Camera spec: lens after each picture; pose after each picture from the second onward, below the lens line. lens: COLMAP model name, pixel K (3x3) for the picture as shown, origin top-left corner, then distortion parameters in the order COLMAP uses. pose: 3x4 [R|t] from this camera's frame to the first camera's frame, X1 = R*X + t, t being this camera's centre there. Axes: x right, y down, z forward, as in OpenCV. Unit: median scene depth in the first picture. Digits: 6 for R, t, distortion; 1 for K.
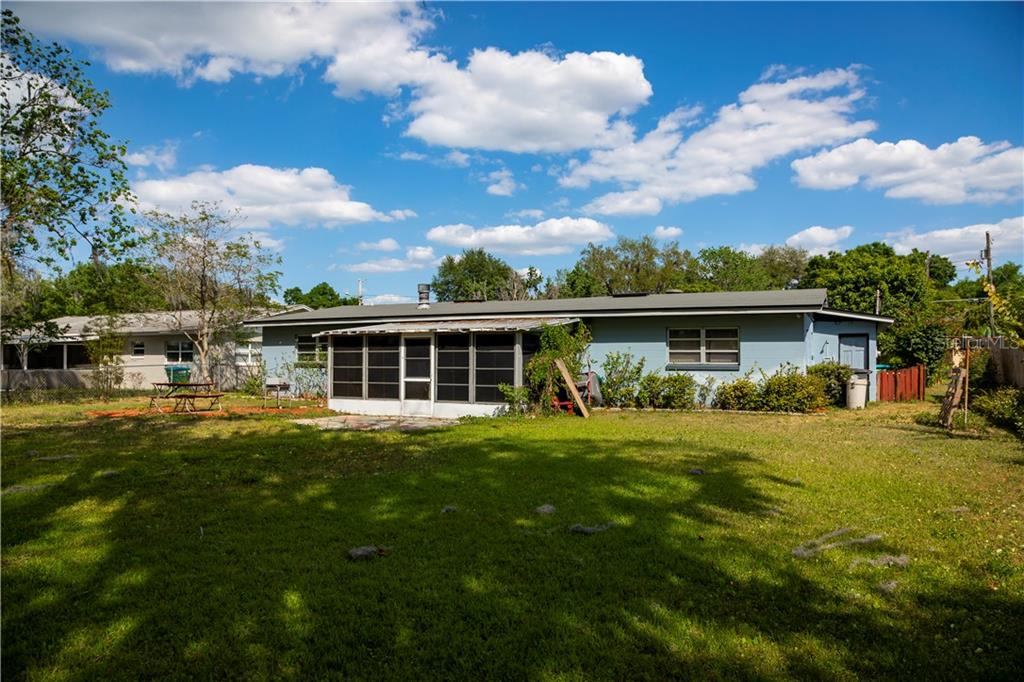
lens RADIAL K [[682.6, 0, 512.0], [0, 682.6, 341.0], [0, 0, 1]] dist [-0.068174, -0.000718]
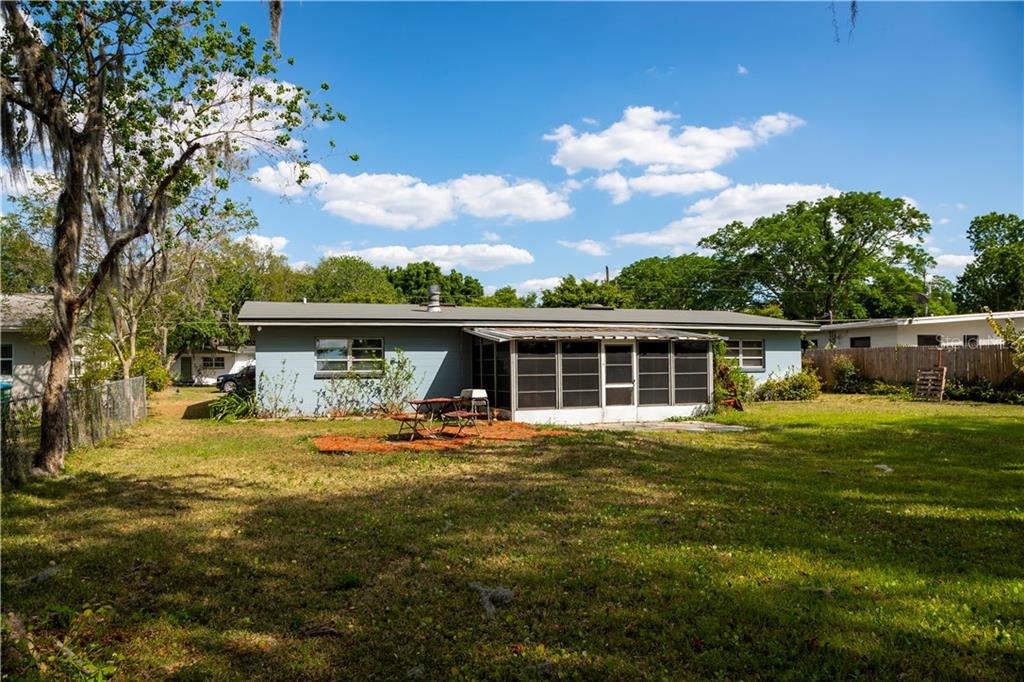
lens RADIAL K [[713.5, 0, 512.0], [0, 713.5, 341.0], [0, 0, 1]] dist [-0.128152, 0.067291]
pose [[0.711837, 0.016502, 0.702151, -0.991039], [-0.008236, 0.999851, -0.015149, 0.007320], [-0.702296, 0.005001, 0.711867, 0.352367]]
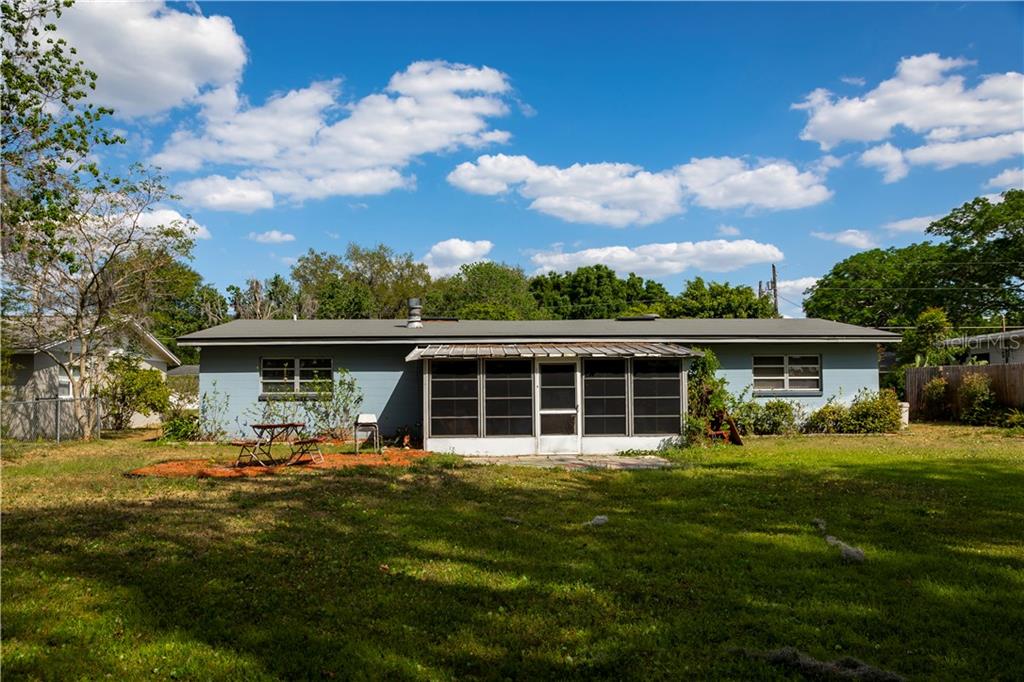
lens RADIAL K [[831.7, 0, 512.0], [0, 831.7, 341.0], [0, 0, 1]] dist [-0.067167, 0.002841]
pose [[0.880582, 0.018915, 0.473517, -0.685485], [-0.004269, 0.999479, -0.031987, 0.001071], [-0.473875, 0.026146, 0.880204, 0.095724]]
